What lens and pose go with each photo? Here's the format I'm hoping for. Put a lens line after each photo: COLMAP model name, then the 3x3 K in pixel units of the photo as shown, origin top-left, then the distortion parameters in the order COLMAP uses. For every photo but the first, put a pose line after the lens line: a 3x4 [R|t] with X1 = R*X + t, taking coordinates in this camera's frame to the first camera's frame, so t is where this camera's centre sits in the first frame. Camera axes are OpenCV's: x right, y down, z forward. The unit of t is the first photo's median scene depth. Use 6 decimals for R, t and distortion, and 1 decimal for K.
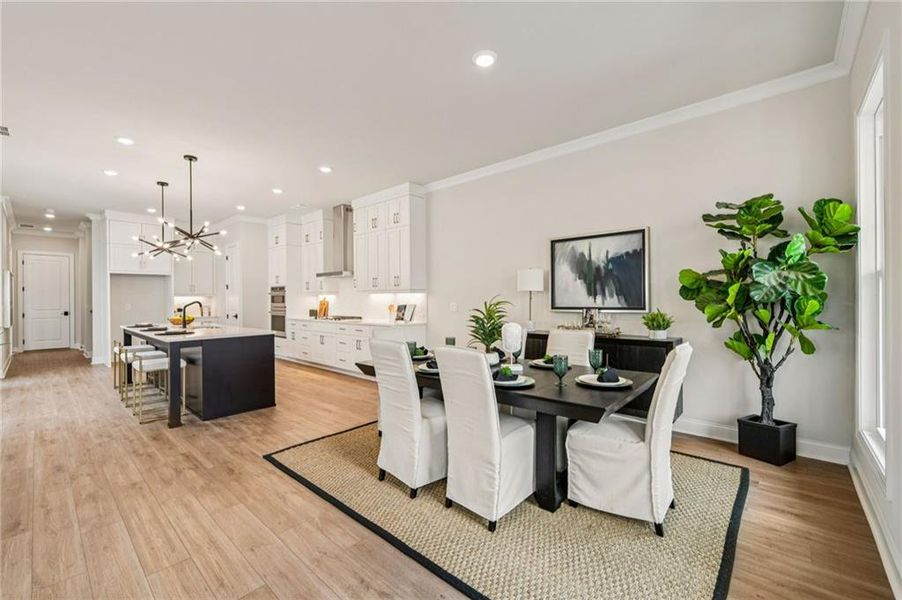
lens RADIAL K [[376.3, 0, 451.0], [0, 376.3, 300.0], [0, 0, 1]] dist [0.001017, -0.004491]
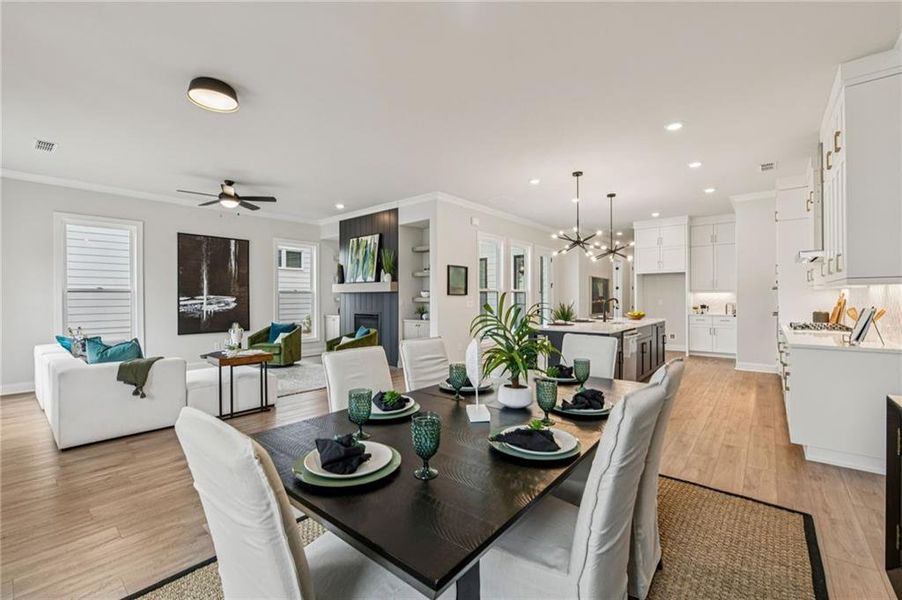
lens RADIAL K [[381.7, 0, 448.2], [0, 381.7, 297.5], [0, 0, 1]] dist [-0.002974, -0.000245]
pose [[0.028980, 0.005300, -0.999566, 0.540301], [-0.002202, 0.999984, 0.005238, -0.003393], [0.999578, 0.002049, 0.028991, 0.649838]]
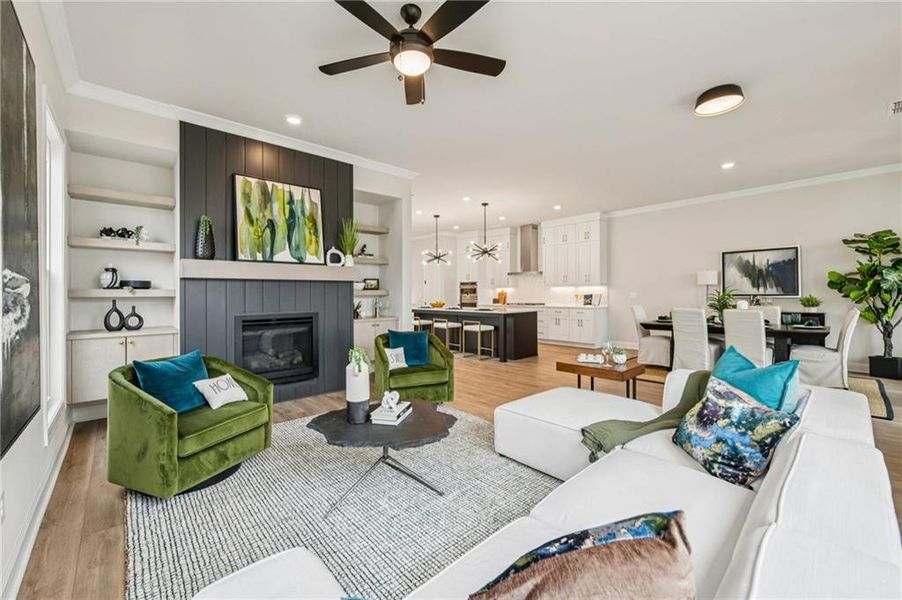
lens RADIAL K [[368.3, 0, 446.5], [0, 368.3, 290.1], [0, 0, 1]] dist [-0.001501, -0.000563]
pose [[0.994862, -0.000257, -0.101239, -0.797465], [-0.001010, 0.999922, -0.012464, 0.022064], [0.101234, 0.012502, 0.994784, -0.708264]]
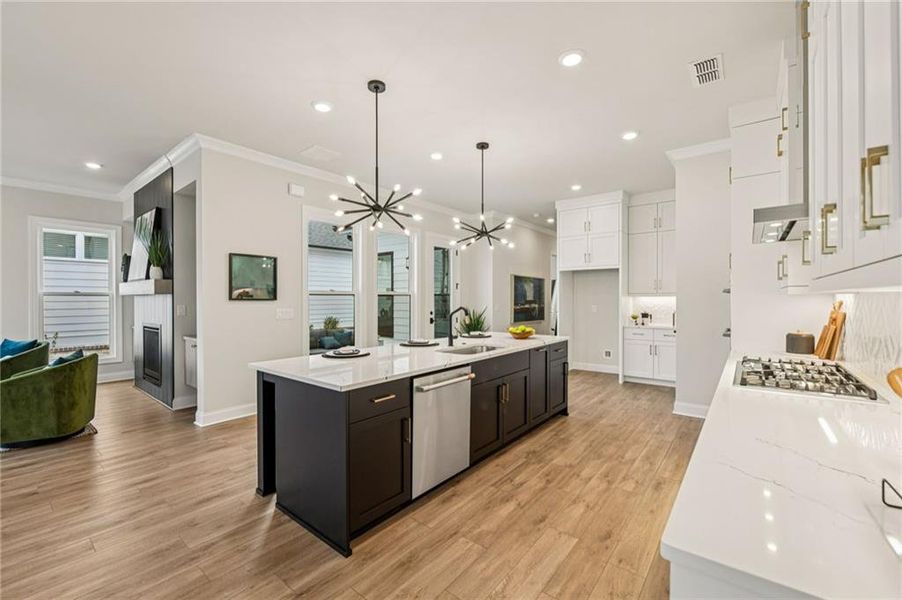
lens RADIAL K [[376.3, 0, 451.0], [0, 376.3, 300.0], [0, 0, 1]] dist [0.001017, -0.004491]
pose [[0.054842, 0.010005, -0.998445, -0.039928], [-0.004940, 0.999940, 0.009749, -0.019021], [0.998483, 0.004397, 0.054888, 1.251002]]
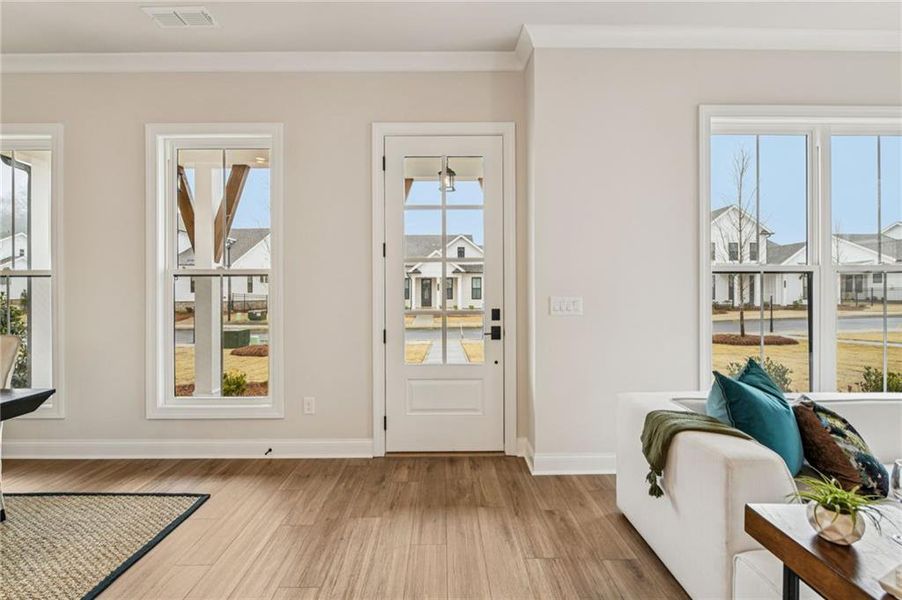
lens RADIAL K [[394.6, 0, 448.2], [0, 394.6, 296.3], [0, 0, 1]] dist [-0.001948, -0.000050]
pose [[-0.672614, 0.005707, 0.739972, -0.537279], [0.011769, 0.999926, 0.002985, 0.016750], [-0.739900, 0.010717, -0.672632, 0.413780]]
